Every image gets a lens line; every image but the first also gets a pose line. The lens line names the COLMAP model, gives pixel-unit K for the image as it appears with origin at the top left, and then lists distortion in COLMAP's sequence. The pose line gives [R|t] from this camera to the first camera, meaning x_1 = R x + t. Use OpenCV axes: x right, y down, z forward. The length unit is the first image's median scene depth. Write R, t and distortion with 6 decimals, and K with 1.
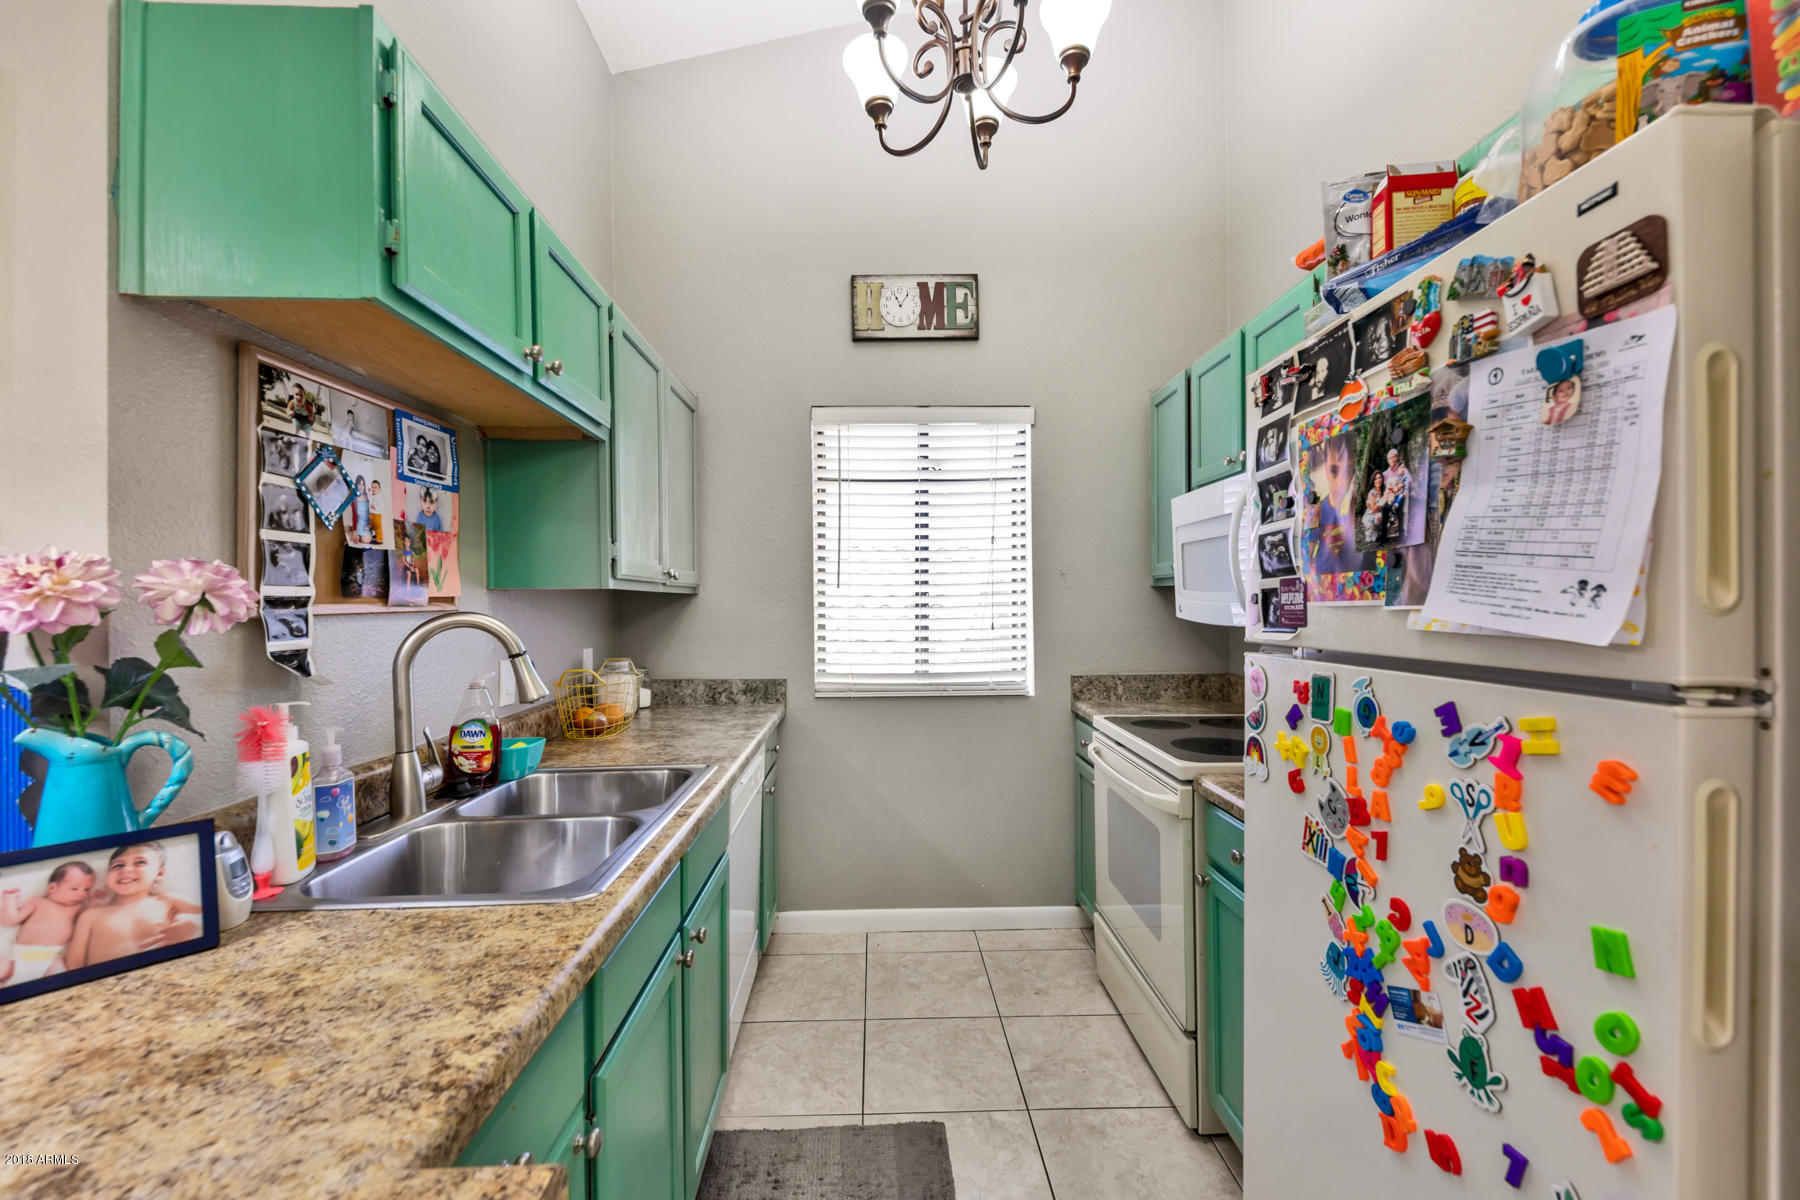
lens RADIAL K [[734.6, 0, 900.0], [0, 734.6, 600.0], [0, 0, 1]] dist [0.022275, -0.014416]
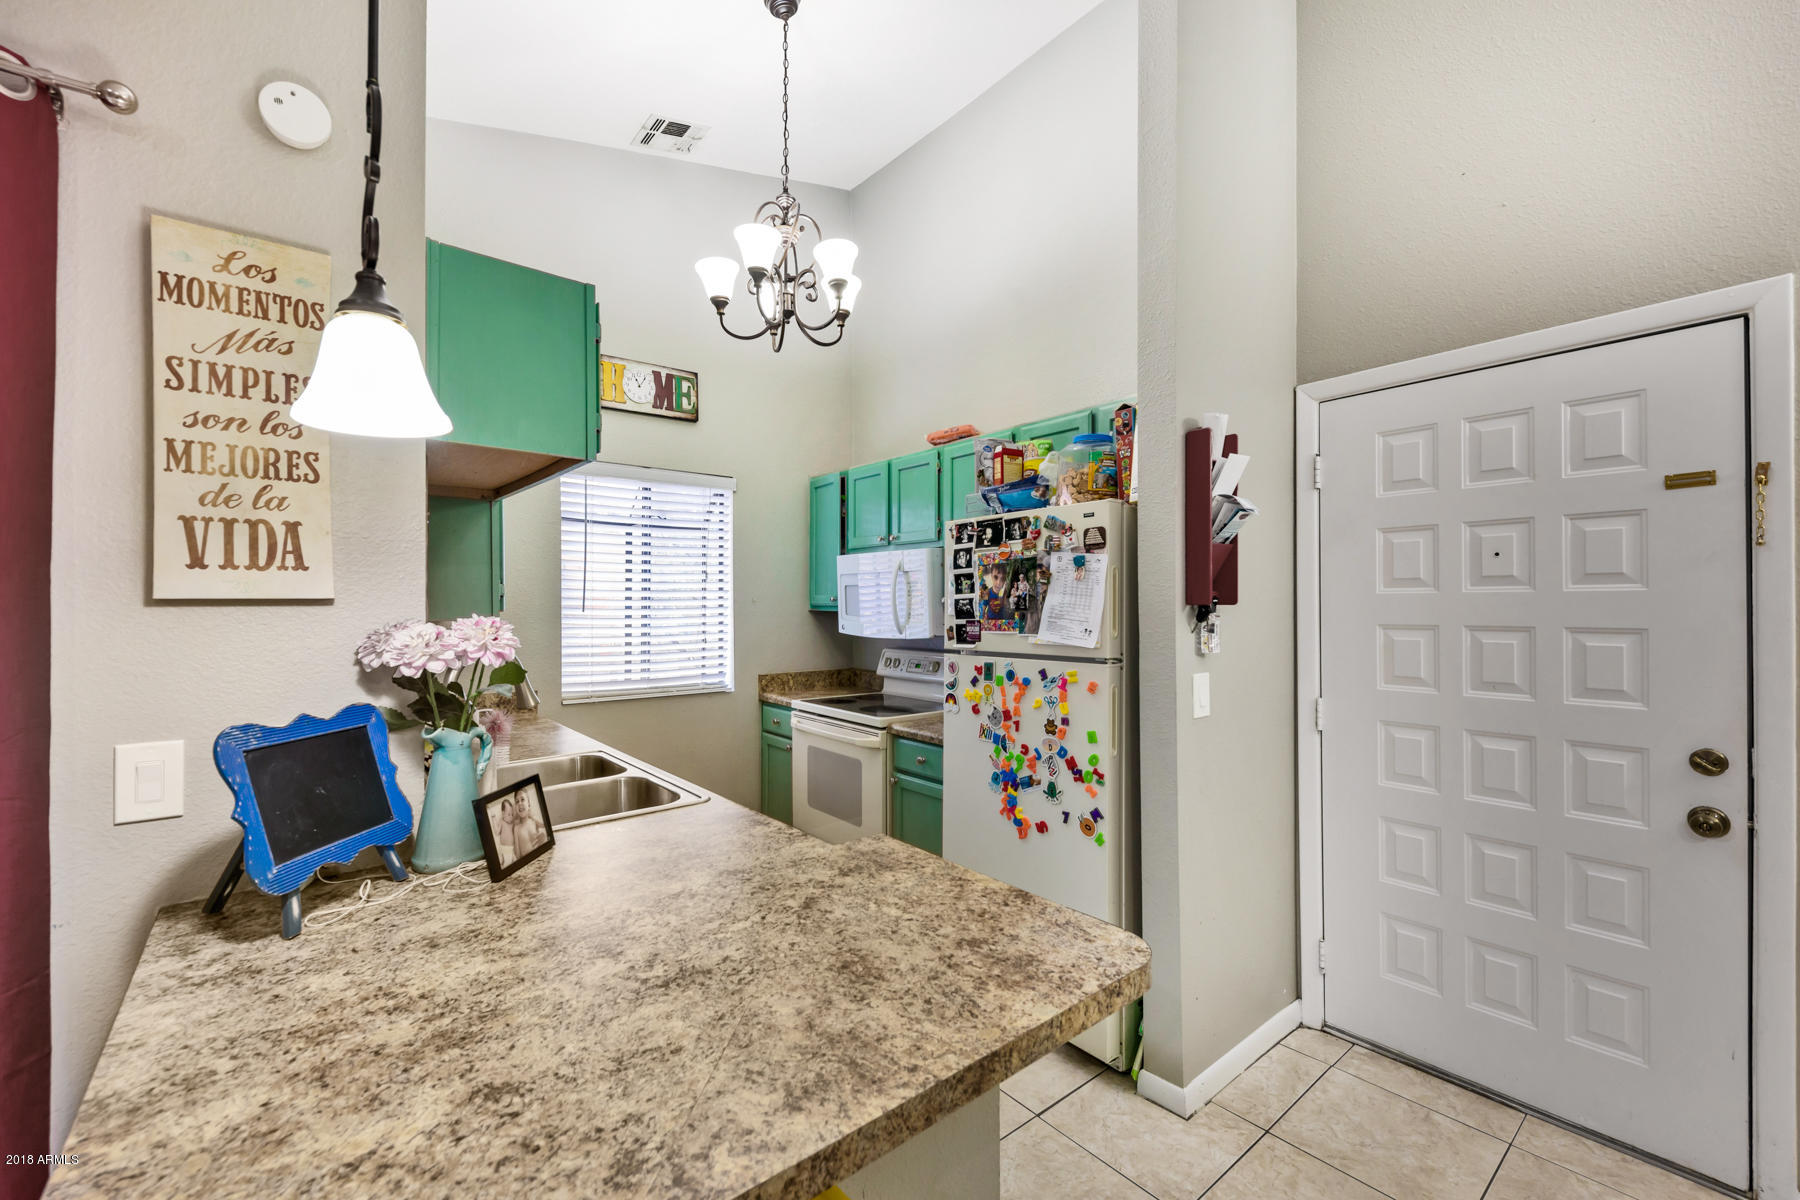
lens RADIAL K [[734.9, 0, 896.0], [0, 734.9, 605.0], [0, 0, 1]] dist [0.000900, 0.000120]
pose [[0.794440, 0.005785, 0.607315, -1.224066], [-0.005853, 0.999981, -0.001869, -0.083981], [-0.607314, -0.002069, 0.794459, -0.772004]]
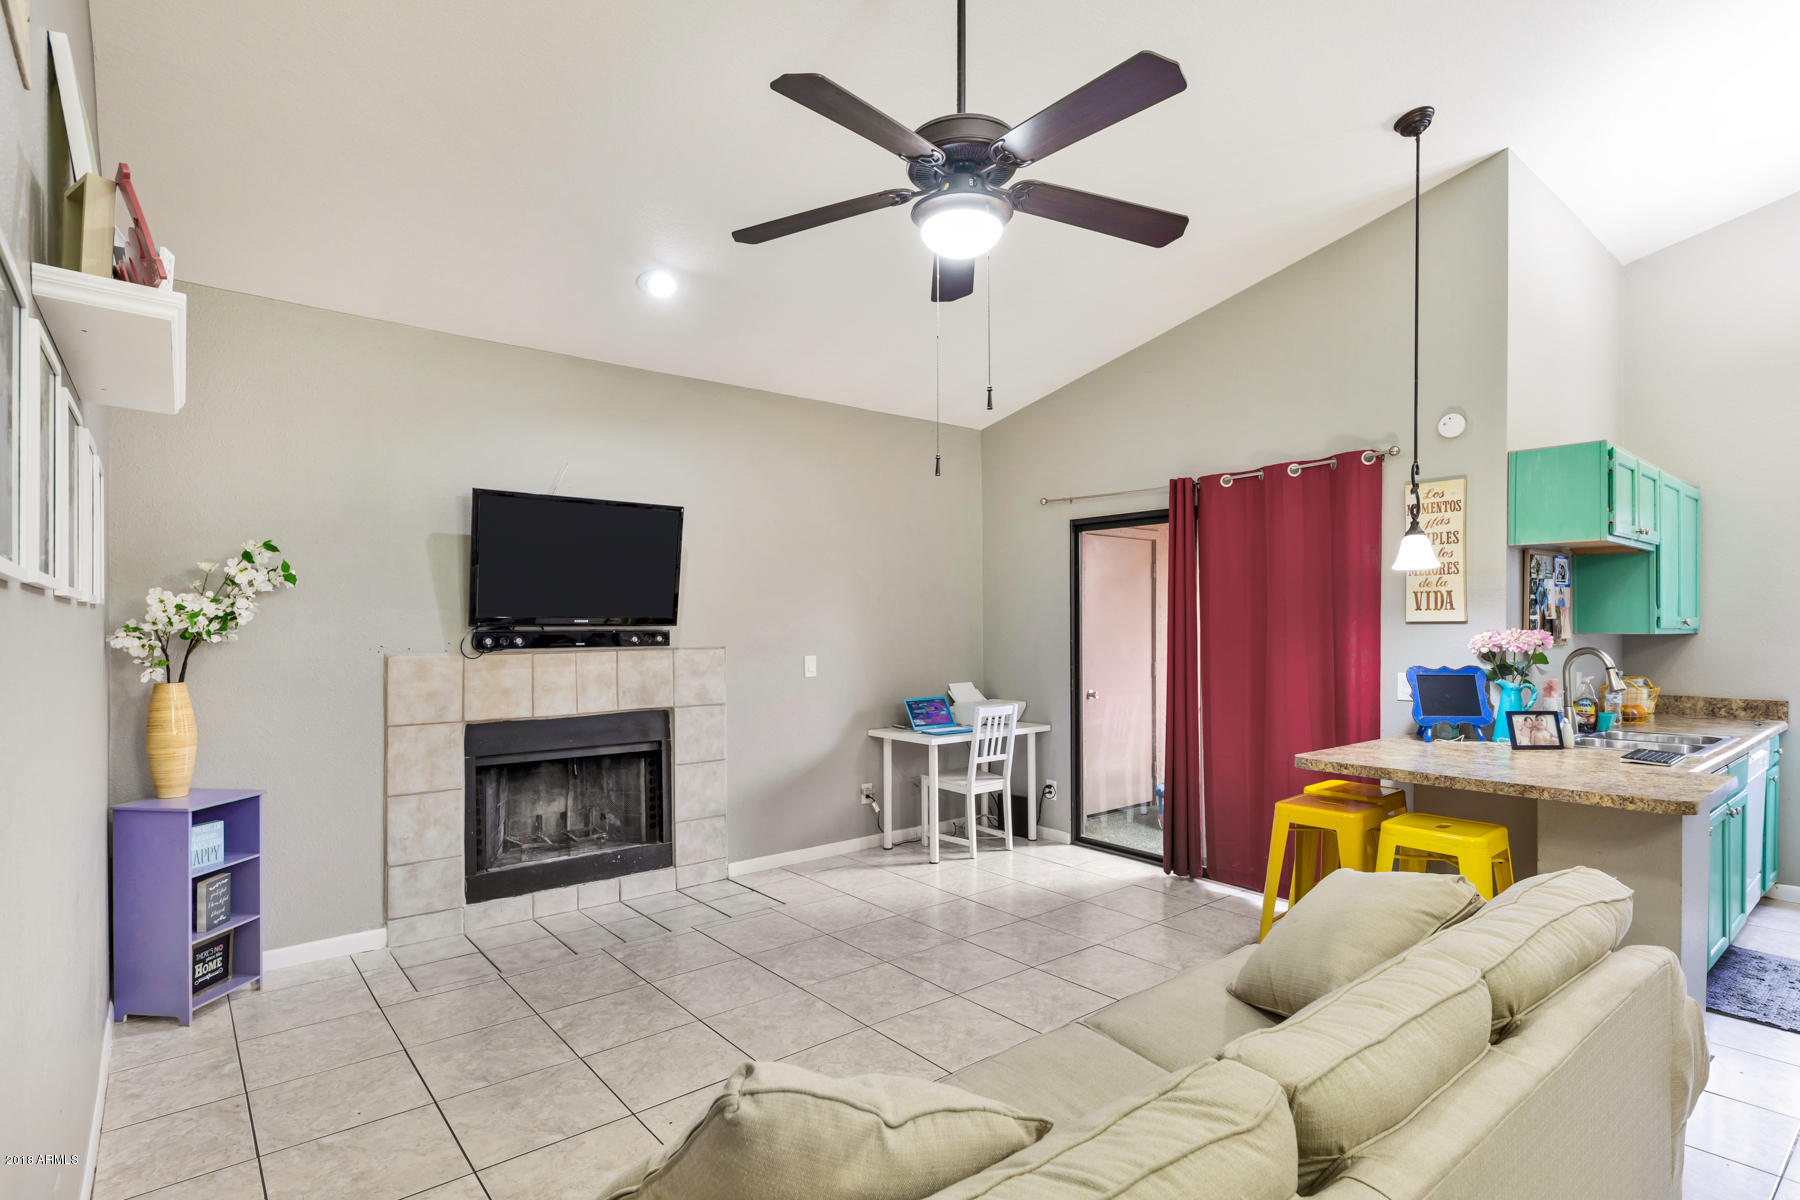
lens RADIAL K [[891.6, 0, 894.1], [0, 891.6, 622.2], [0, 0, 1]] dist [0.002529, 0.000744]
pose [[0.611727, 0.004459, -0.791057, 0.365633], [-0.002648, 0.999990, 0.003589, -0.095429], [0.791065, -0.000101, 0.611732, -3.492387]]
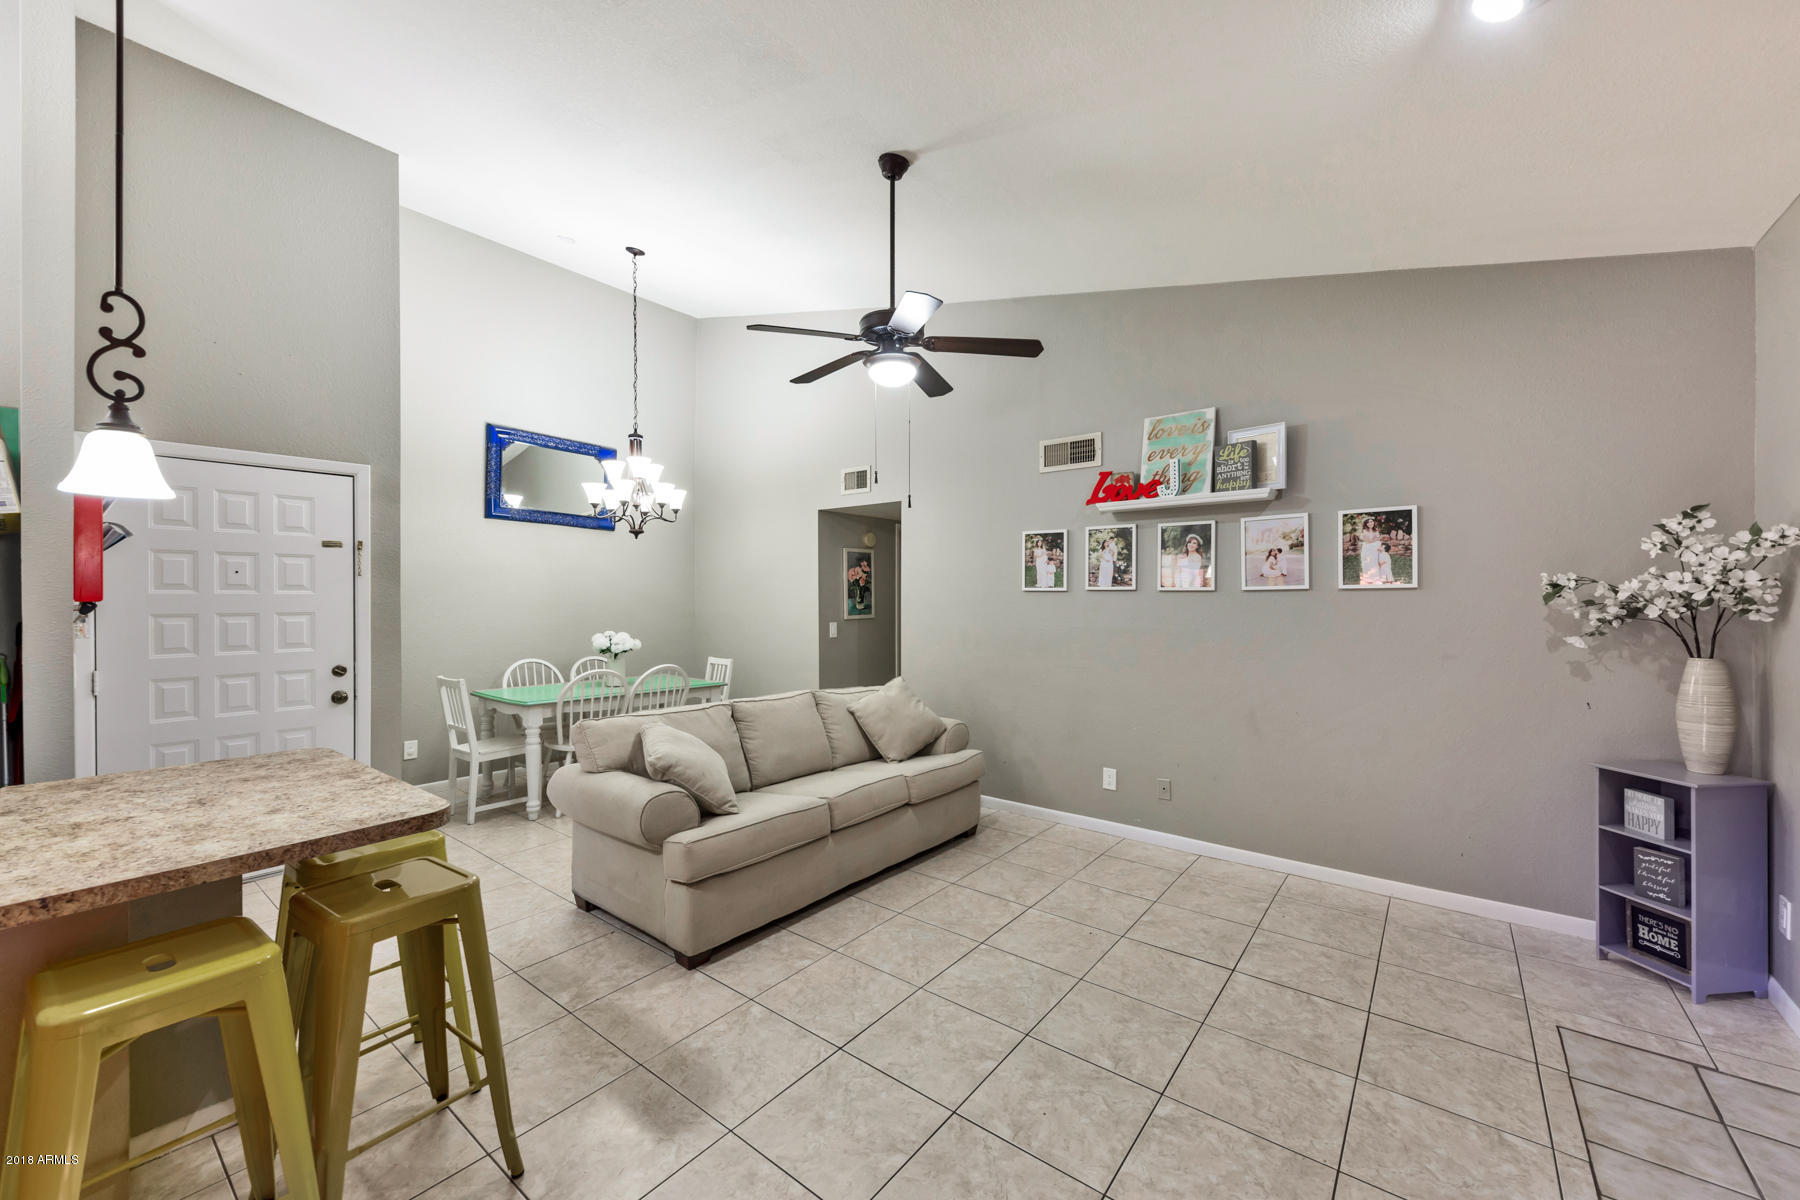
lens RADIAL K [[704.0, 0, 900.0], [0, 704.0, 600.0], [0, 0, 1]] dist [0.001283, 0.000034]
pose [[-0.770759, 0.006404, 0.637094, -3.406239], [0.005218, 0.999979, -0.003740, -0.073214], [-0.637105, 0.000441, -0.770777, 0.477711]]
